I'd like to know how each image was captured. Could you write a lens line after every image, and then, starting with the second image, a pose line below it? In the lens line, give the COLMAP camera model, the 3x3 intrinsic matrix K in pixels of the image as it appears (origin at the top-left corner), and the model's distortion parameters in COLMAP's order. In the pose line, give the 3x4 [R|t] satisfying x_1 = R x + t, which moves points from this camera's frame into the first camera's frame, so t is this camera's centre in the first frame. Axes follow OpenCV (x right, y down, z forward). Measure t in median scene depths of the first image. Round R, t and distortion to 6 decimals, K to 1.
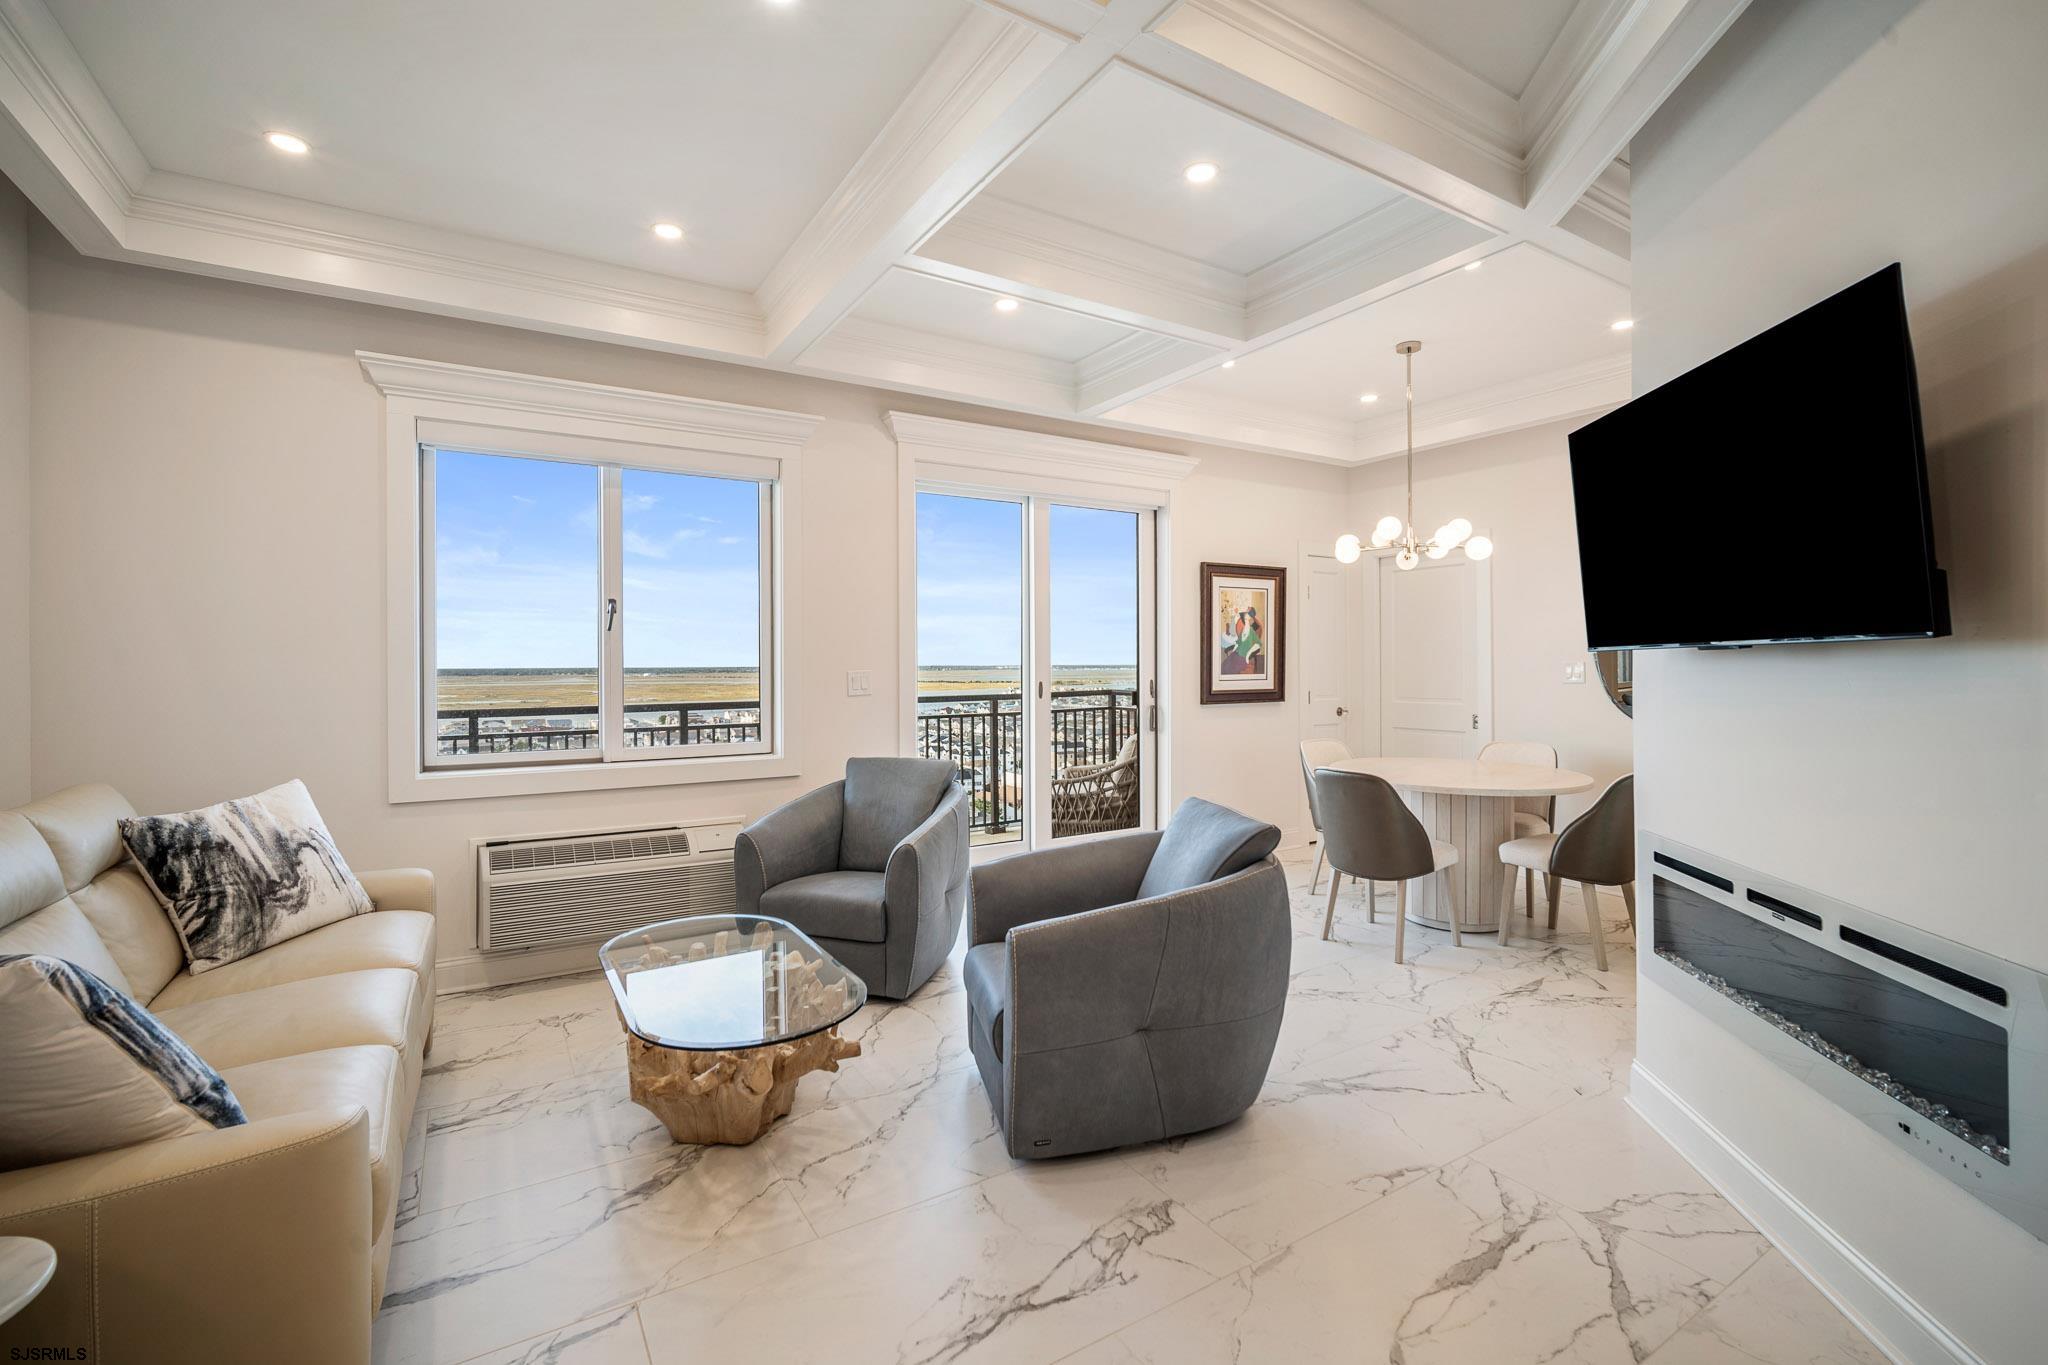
lens RADIAL K [[895.4, 0, 1027.8], [0, 895.4, 659.7], [0, 0, 1]] dist [-0.015249, 0.005593]
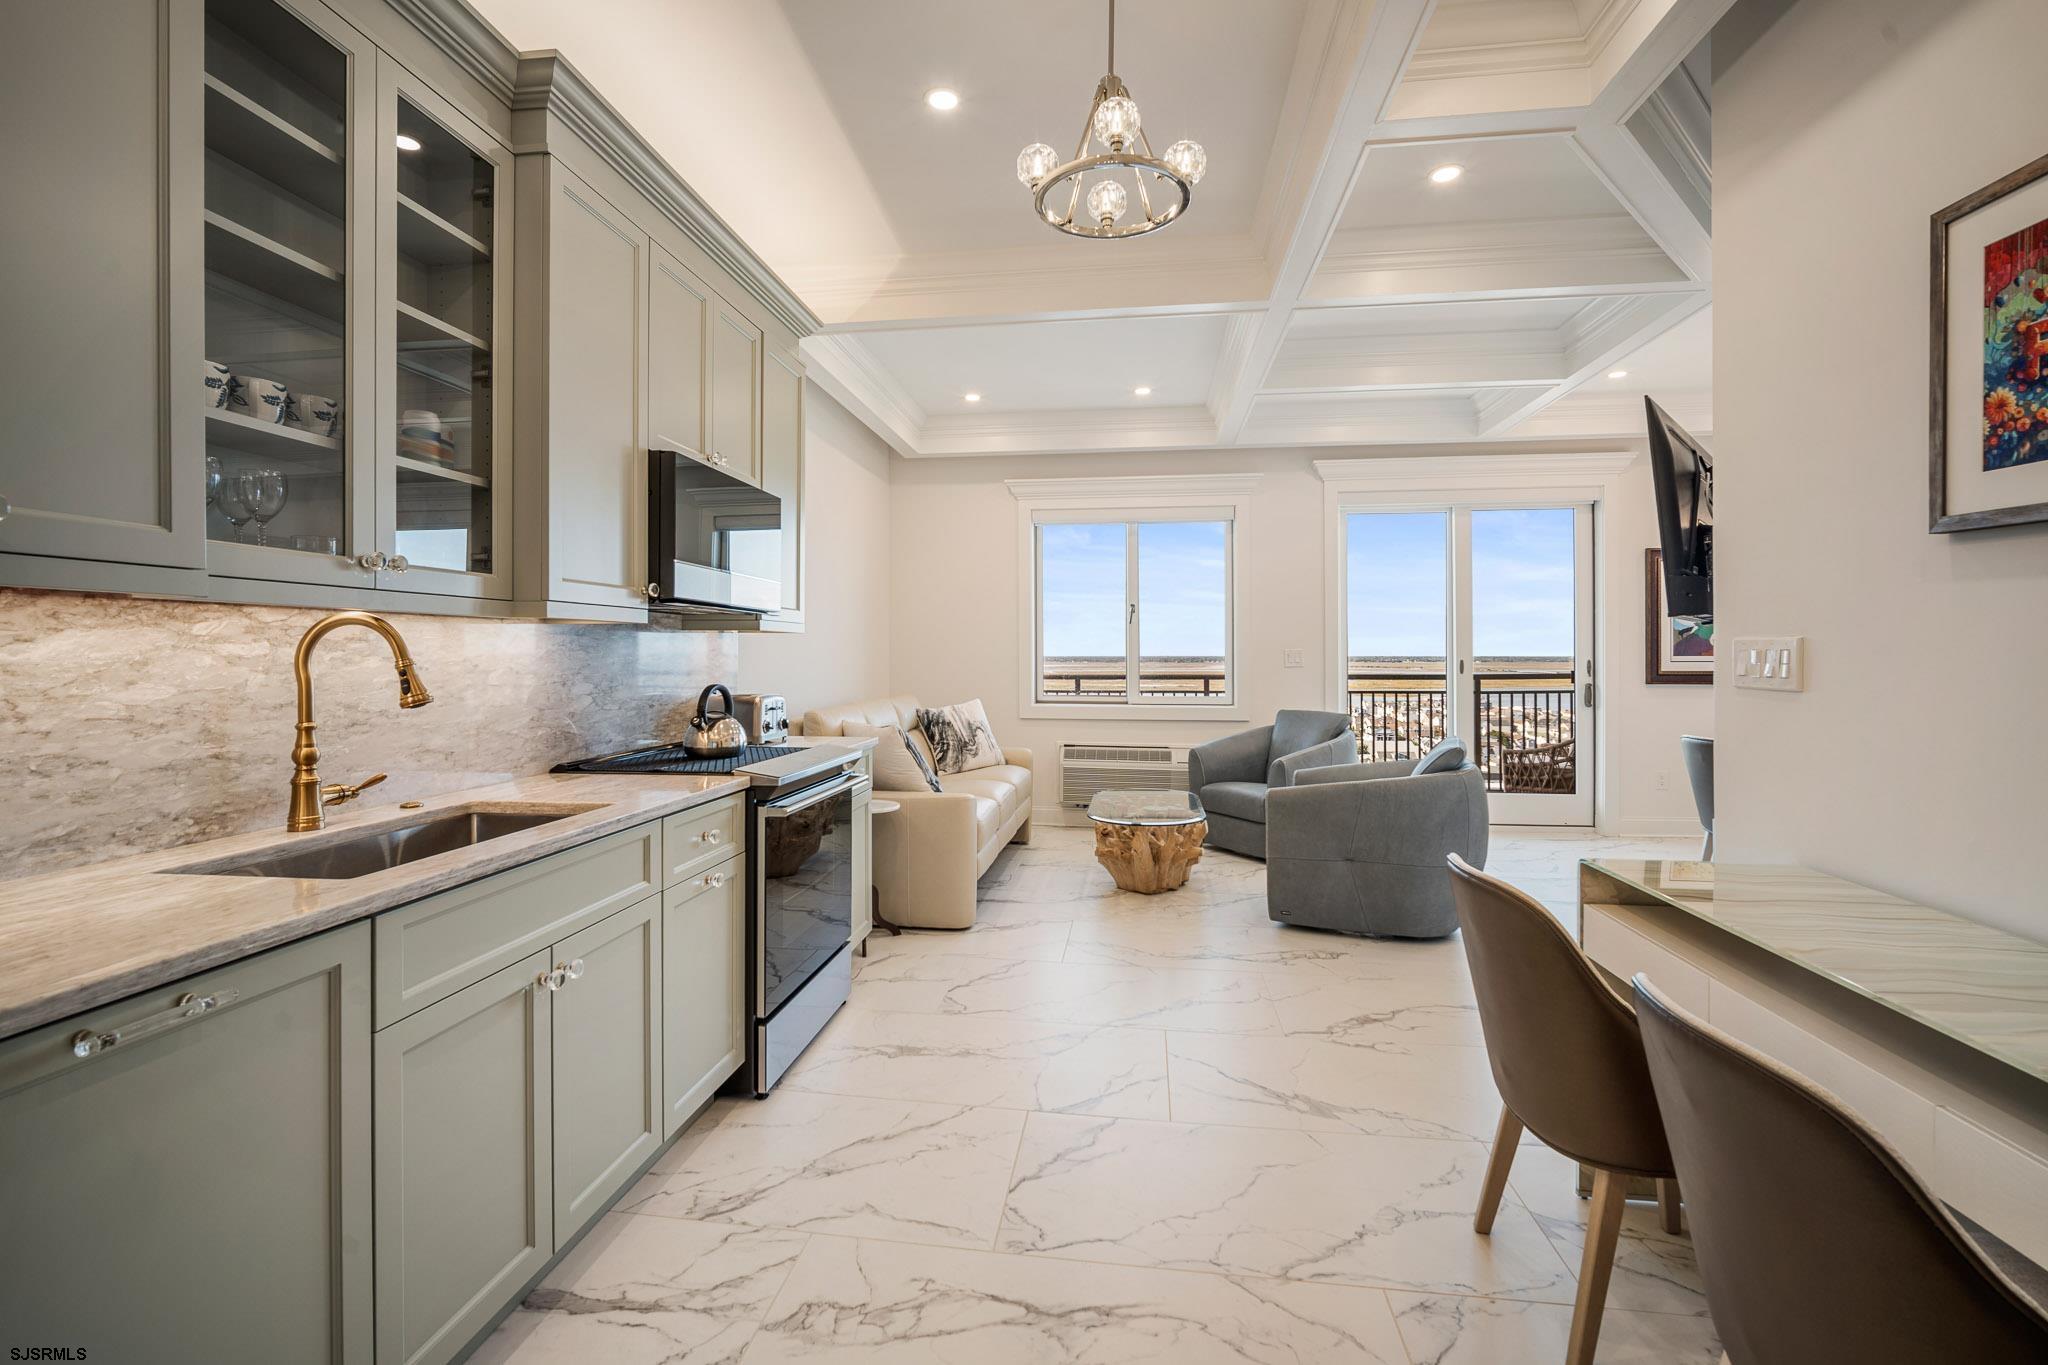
lens RADIAL K [[895.4, 0, 1027.2], [0, 895.4, 648.5], [0, 0, 1]] dist [-0.015249, 0.005593]
pose [[0.773902, 0.000200, -0.633305, 0.412031], [-0.001089, 0.999999, -0.001016, 0.014177], [0.633304, 0.001476, 0.773901, -0.380032]]
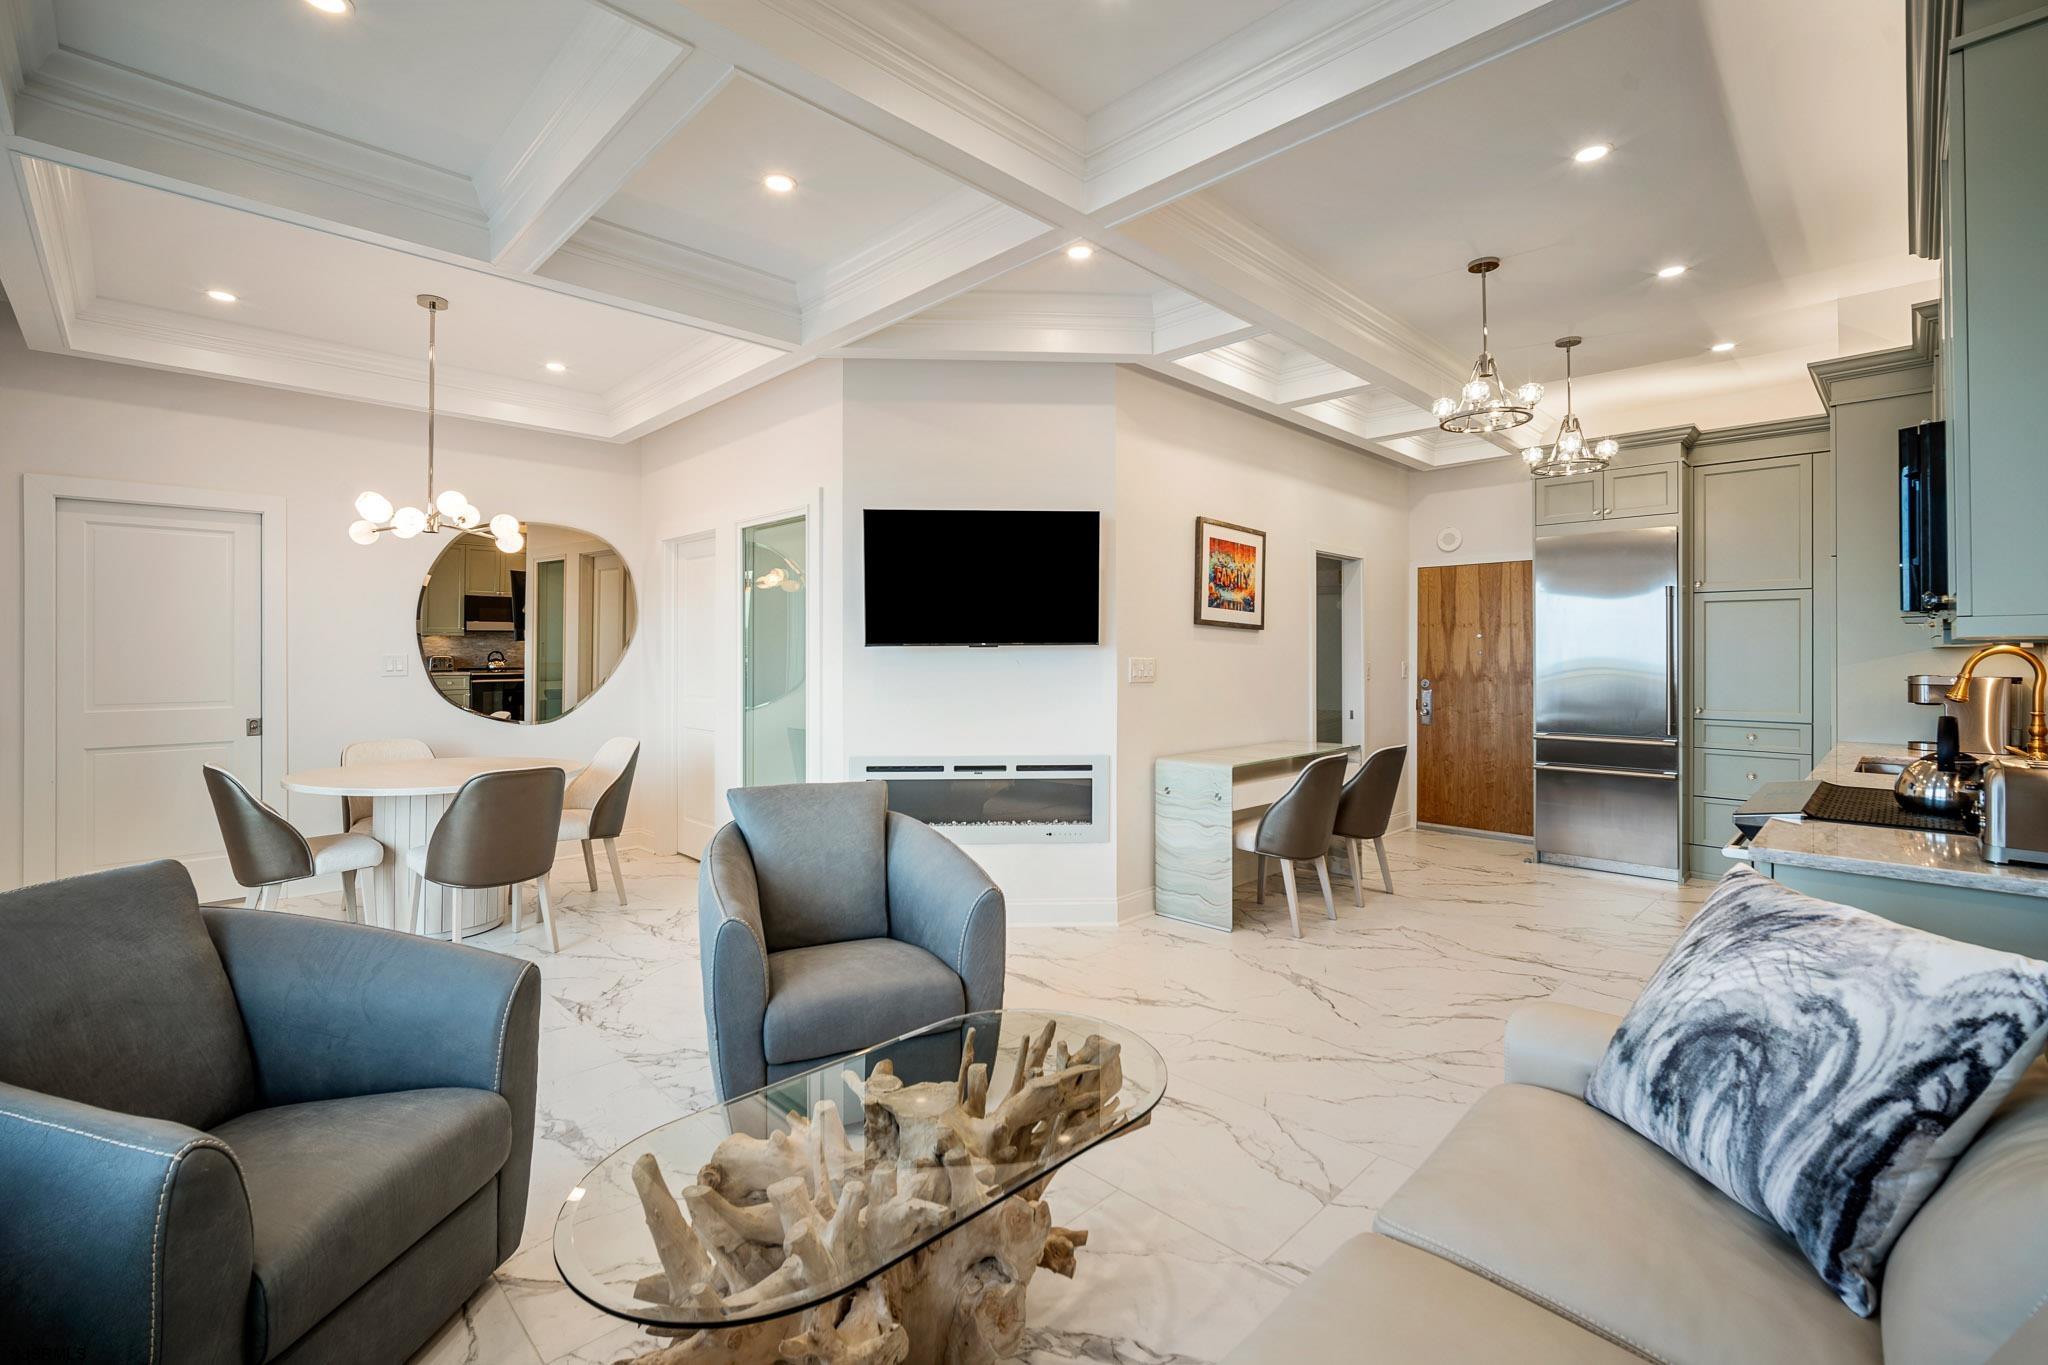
lens RADIAL K [[895.4, 0, 1023.3], [0, 895.4, 652.1], [0, 0, 1]] dist [-0.015249, 0.005593]
pose [[-0.220788, 0.007729, 0.975291, -0.629837], [-0.001151, 0.999966, -0.008185, 0.008509], [-0.975321, -0.002930, -0.220772, 0.677423]]
